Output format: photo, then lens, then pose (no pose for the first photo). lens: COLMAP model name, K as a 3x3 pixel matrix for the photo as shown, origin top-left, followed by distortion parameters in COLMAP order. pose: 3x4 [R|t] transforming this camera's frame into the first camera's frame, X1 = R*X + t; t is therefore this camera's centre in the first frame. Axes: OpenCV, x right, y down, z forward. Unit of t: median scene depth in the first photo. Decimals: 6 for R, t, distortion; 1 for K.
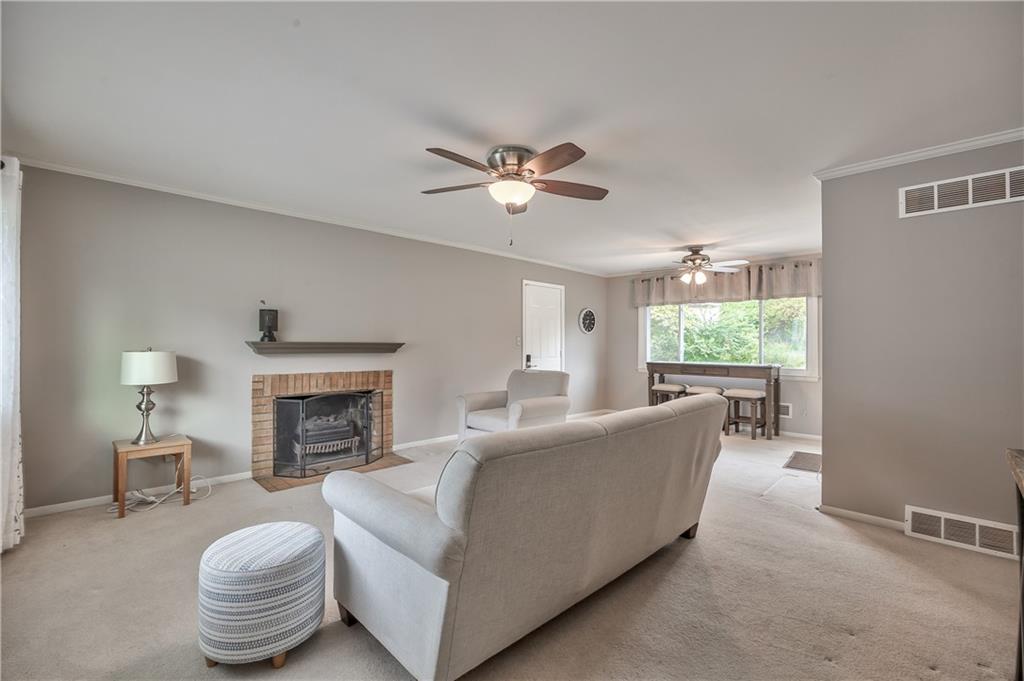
lens RADIAL K [[451.3, 0, 510.2], [0, 451.3, 342.5], [0, 0, 1]] dist [0.000613, 0.000109]
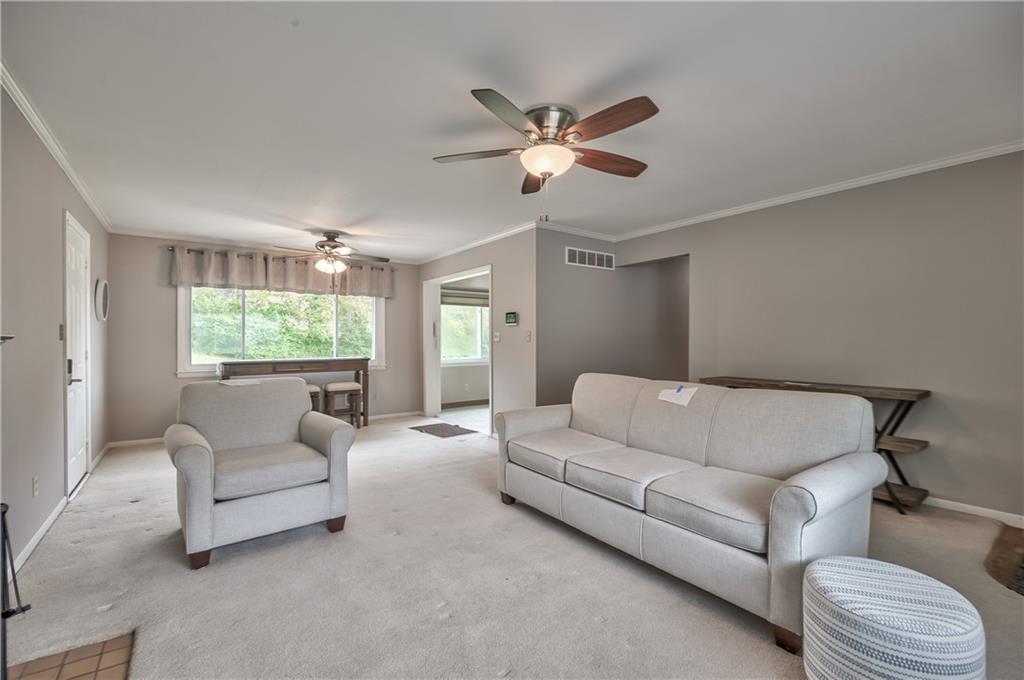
lens RADIAL K [[451.3, 0, 510.2], [0, 451.3, 342.0], [0, 0, 1]] dist [0.000613, 0.000109]
pose [[0.151112, -0.008103, 0.988483, -0.572494], [-0.001788, 0.999963, 0.008471, 0.004268], [-0.988515, -0.003048, 0.151092, 0.631600]]
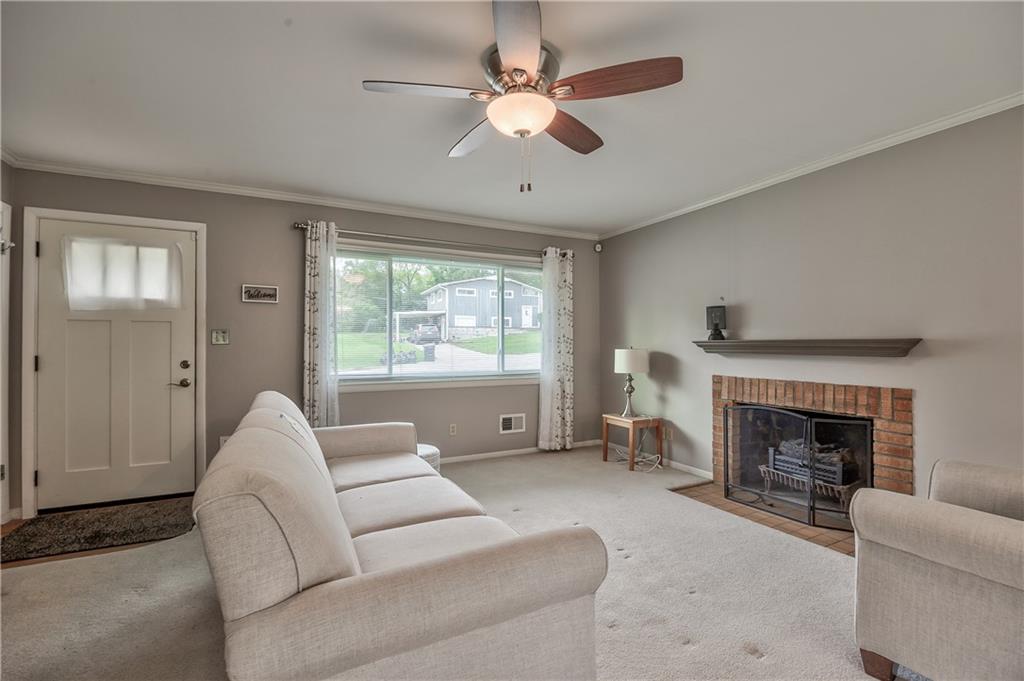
lens RADIAL K [[451.3, 0, 510.2], [0, 451.3, 342.5], [0, 0, 1]] dist [0.000613, 0.000109]
pose [[-0.296998, -0.008903, -0.954836, 0.439905], [0.005553, 0.999924, -0.011051, 0.009376], [0.954862, -0.008584, -0.296926, 0.780638]]
